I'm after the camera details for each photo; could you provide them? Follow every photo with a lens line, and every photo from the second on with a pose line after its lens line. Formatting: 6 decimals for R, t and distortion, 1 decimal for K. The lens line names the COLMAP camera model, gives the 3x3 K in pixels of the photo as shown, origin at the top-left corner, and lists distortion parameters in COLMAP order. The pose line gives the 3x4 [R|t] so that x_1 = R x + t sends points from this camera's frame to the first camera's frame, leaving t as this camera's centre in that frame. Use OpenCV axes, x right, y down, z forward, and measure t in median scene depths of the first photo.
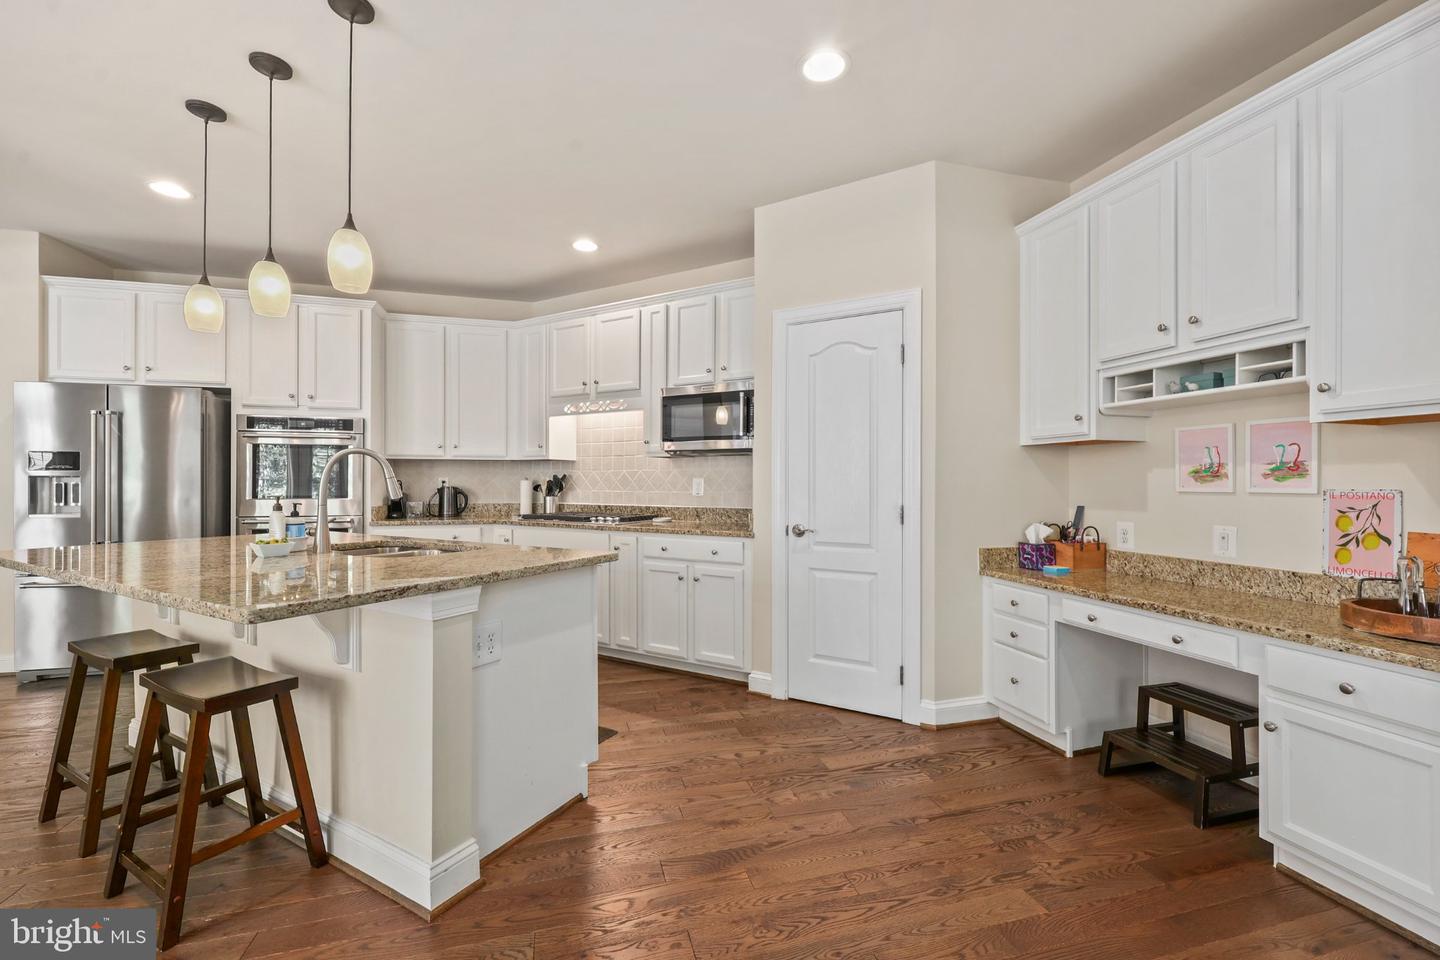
lens RADIAL K [[617.0, 0, 711.9], [0, 617.0, 486.4], [0, 0, 1]] dist [0.003932, -0.000409]
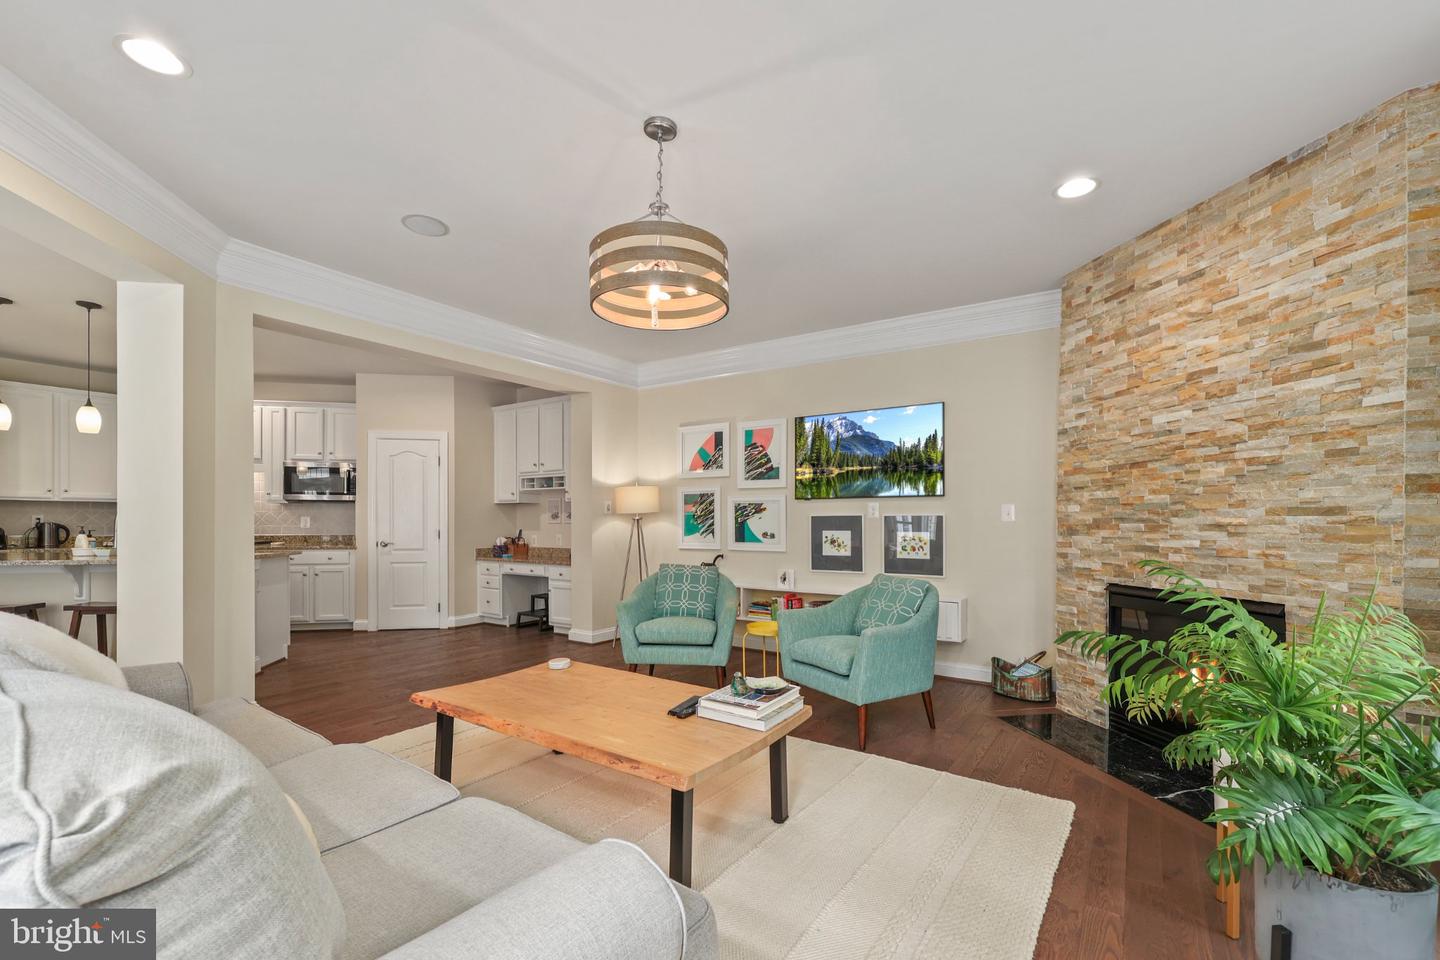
lens RADIAL K [[617.0, 0, 731.6], [0, 617.0, 522.0], [0, 0, 1]] dist [0.003932, -0.000409]
pose [[0.752766, -0.001775, 0.658285, -0.339479], [0.004460, 0.999987, -0.002405, 0.012299], [-0.658273, 0.004746, 0.752765, -1.281391]]
